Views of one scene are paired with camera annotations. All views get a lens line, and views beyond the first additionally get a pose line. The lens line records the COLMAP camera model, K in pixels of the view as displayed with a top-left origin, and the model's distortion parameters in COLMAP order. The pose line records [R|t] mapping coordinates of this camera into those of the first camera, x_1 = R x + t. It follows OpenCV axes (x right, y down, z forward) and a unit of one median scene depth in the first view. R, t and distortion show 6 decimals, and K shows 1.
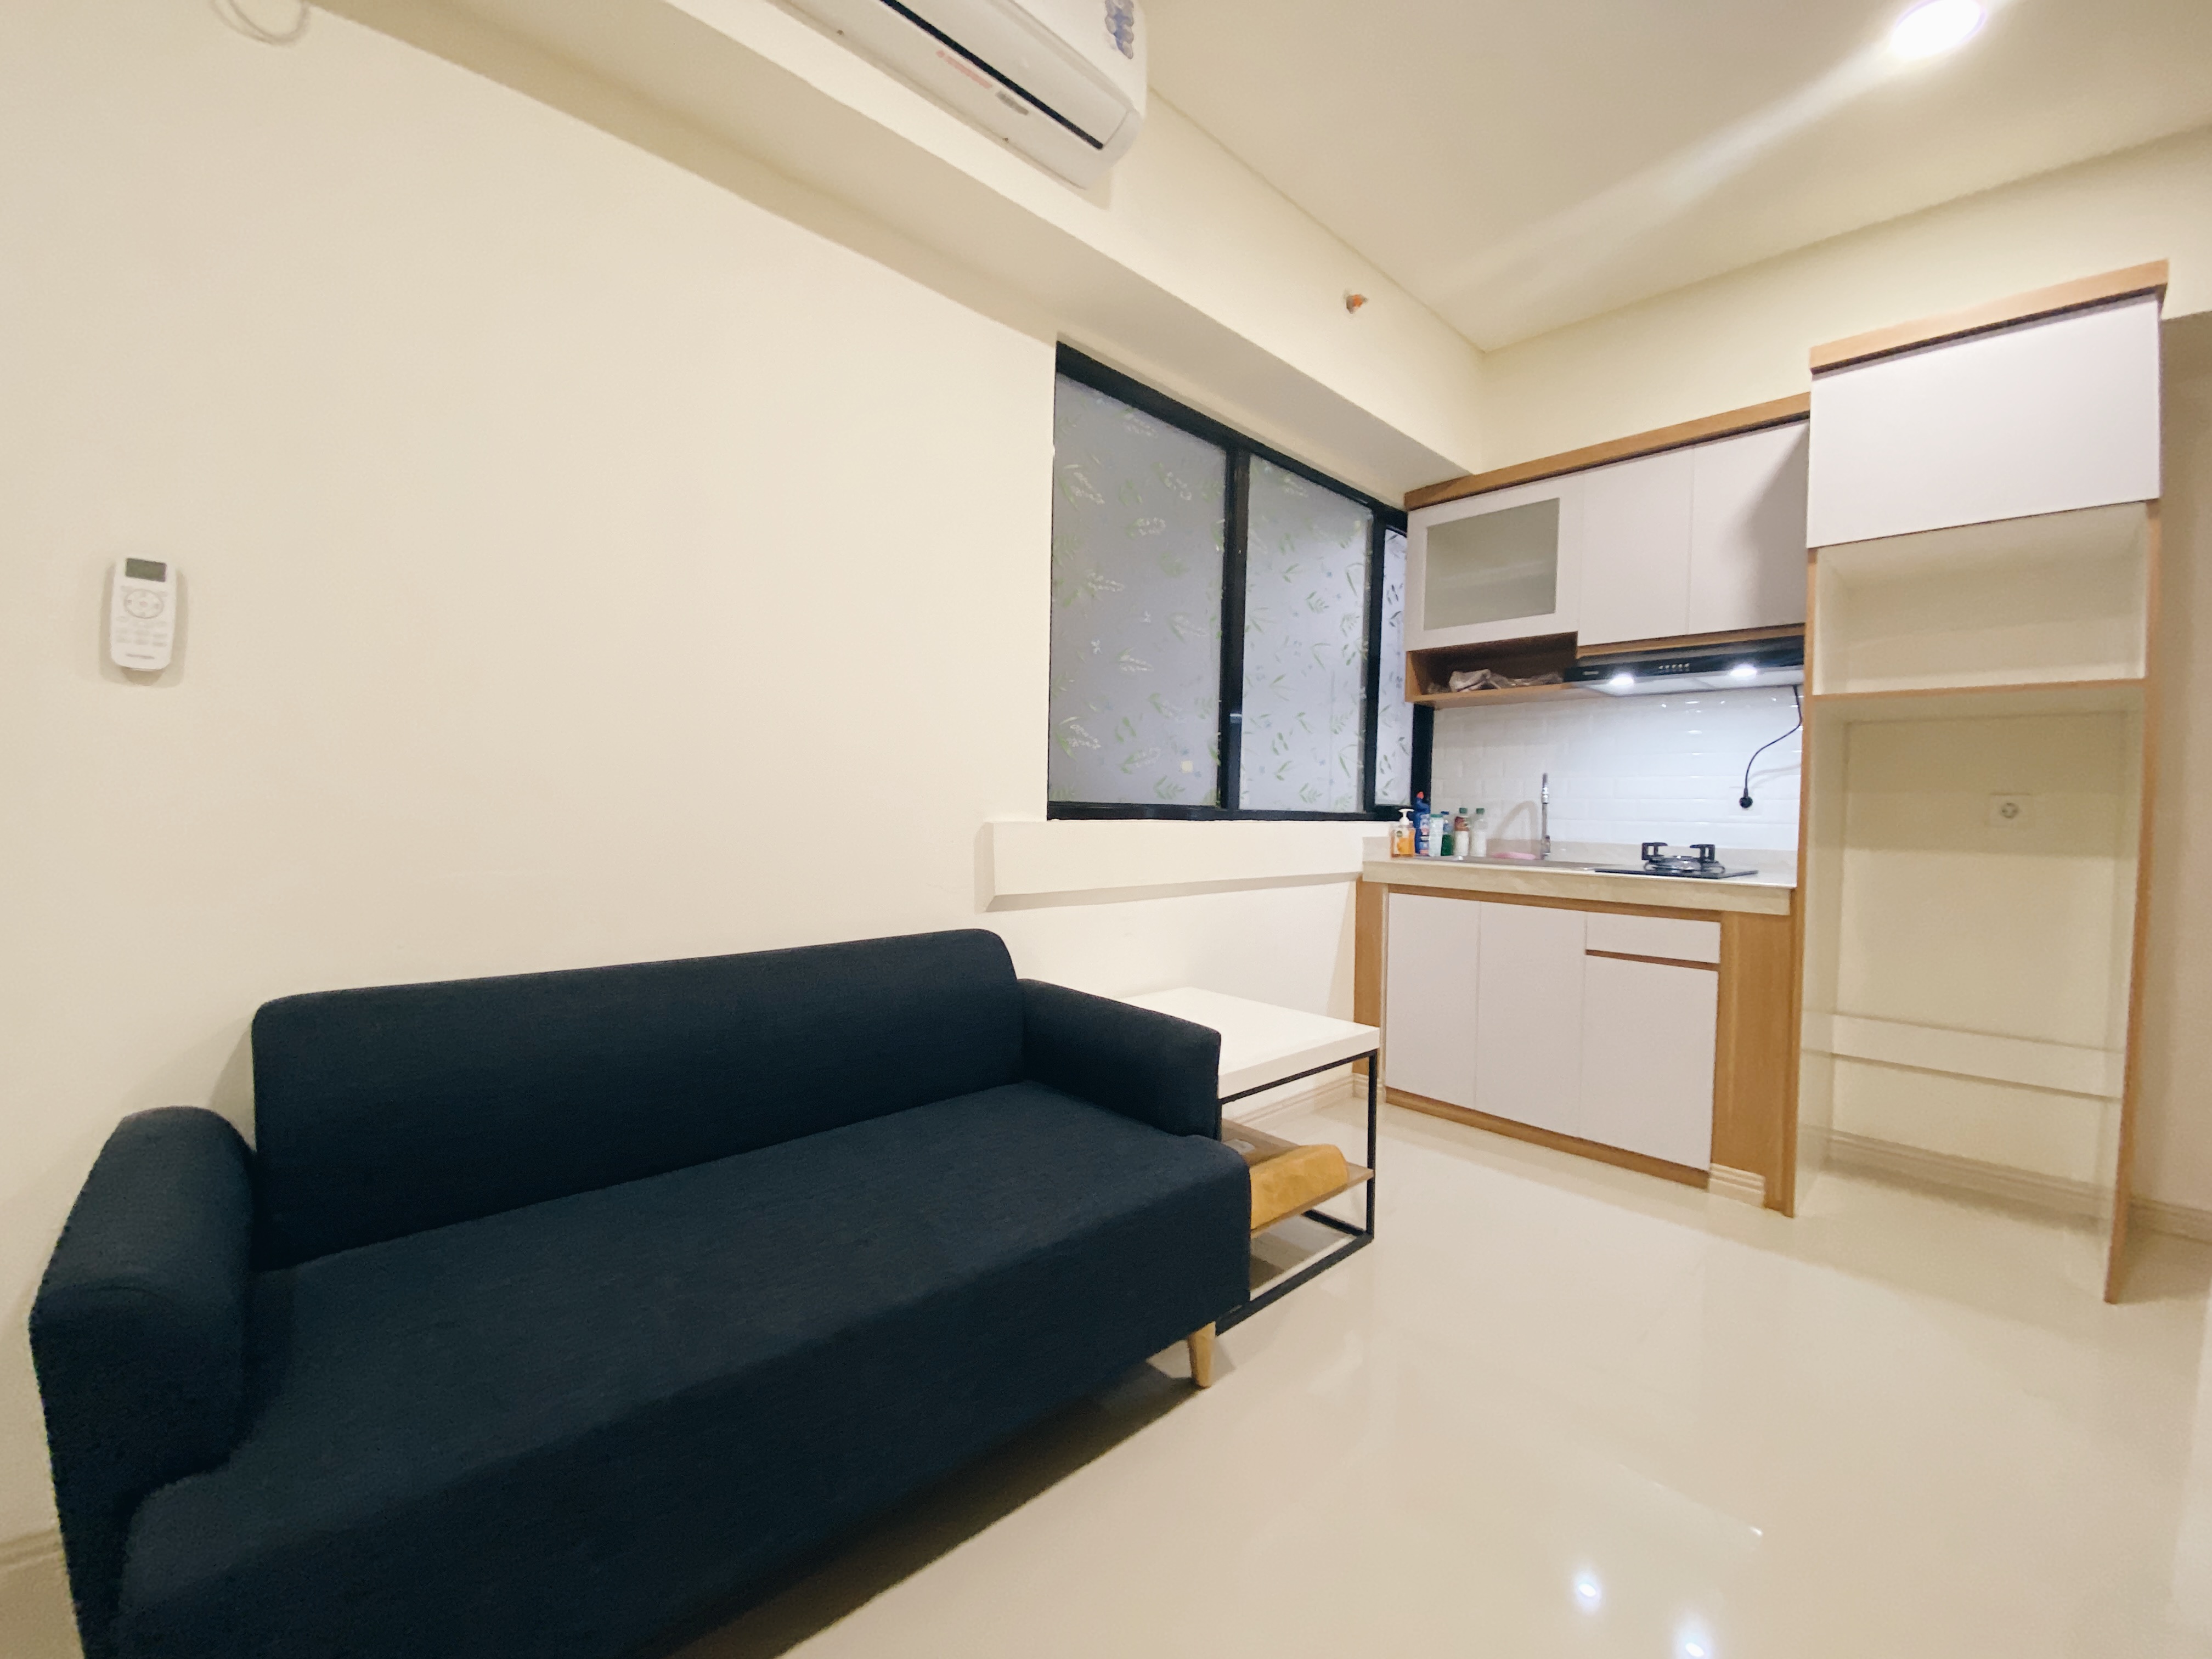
lens RADIAL K [[882.6, 0, 1106.0], [0, 882.6, 829.5], [0, 0, 1]] dist [-0.043388, -0.000110]
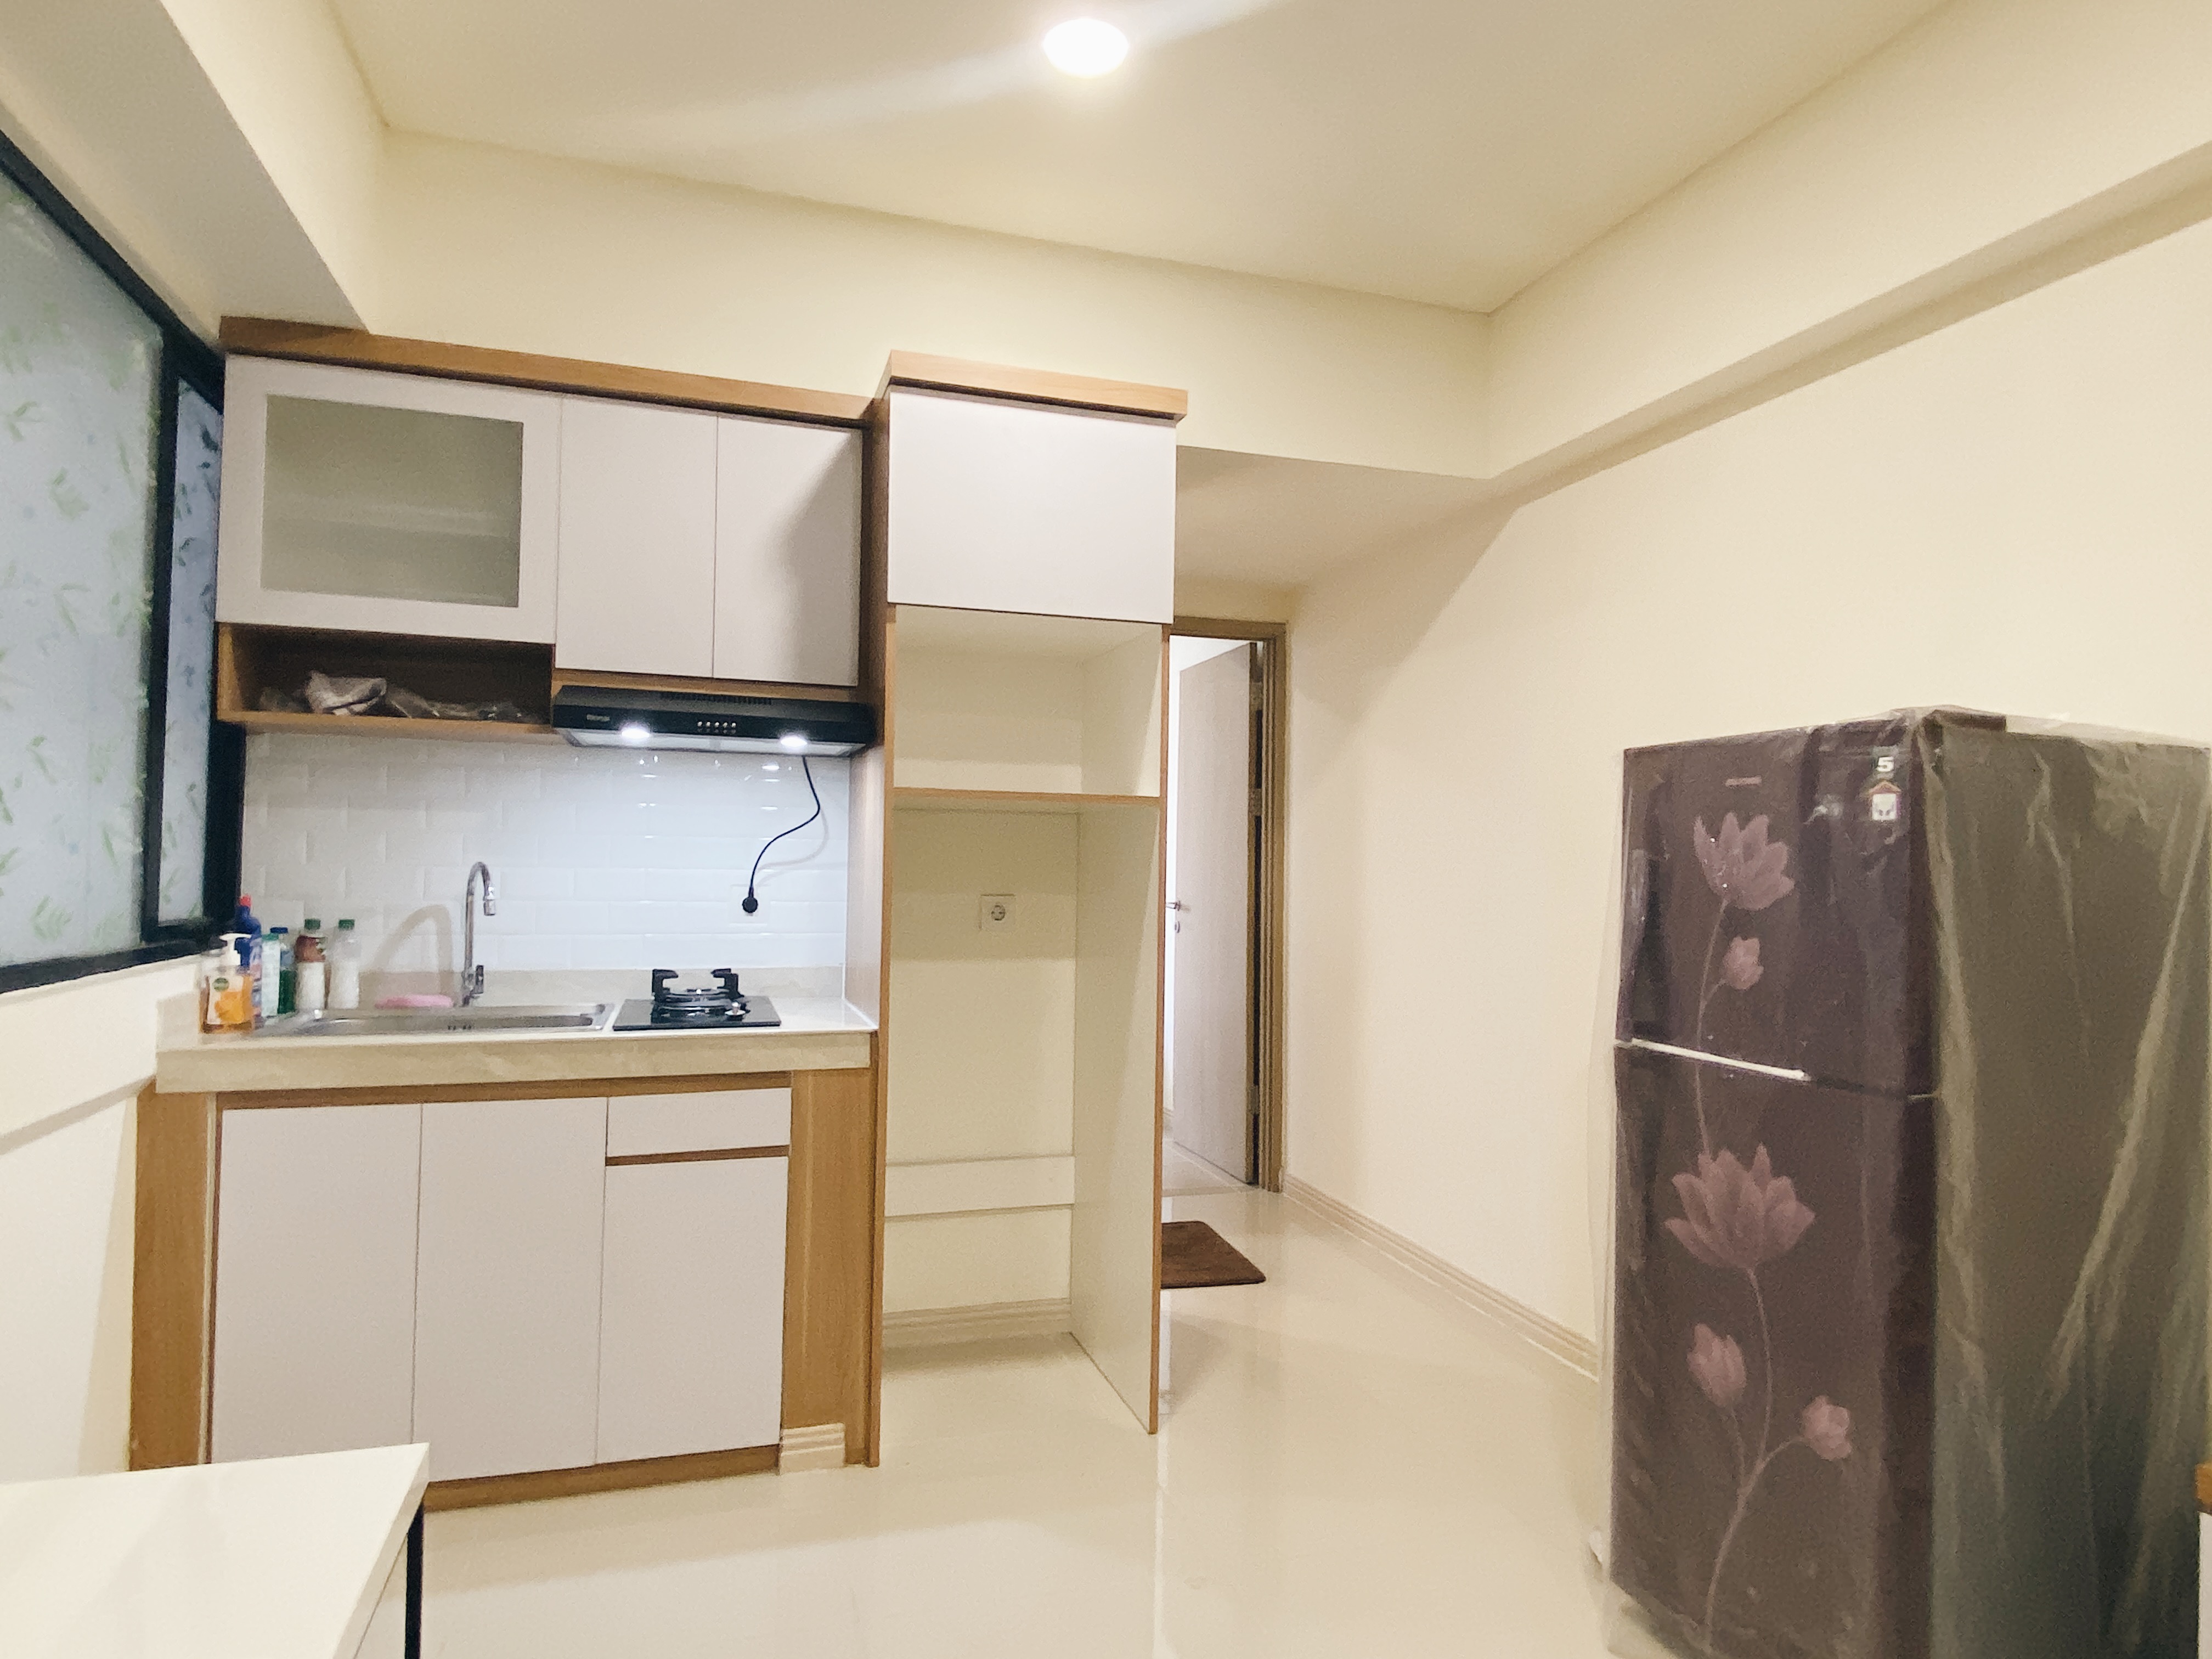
lens RADIAL K [[1278.9, 0, 1108.5], [0, 1278.9, 812.9], [0, 0, 1]] dist [-0.003318, -0.001891]
pose [[0.425843, 0.030510, 0.904282, -0.120293], [0.012035, 0.999152, -0.039378, -0.060843], [-0.904717, 0.027652, 0.425115, 0.232745]]
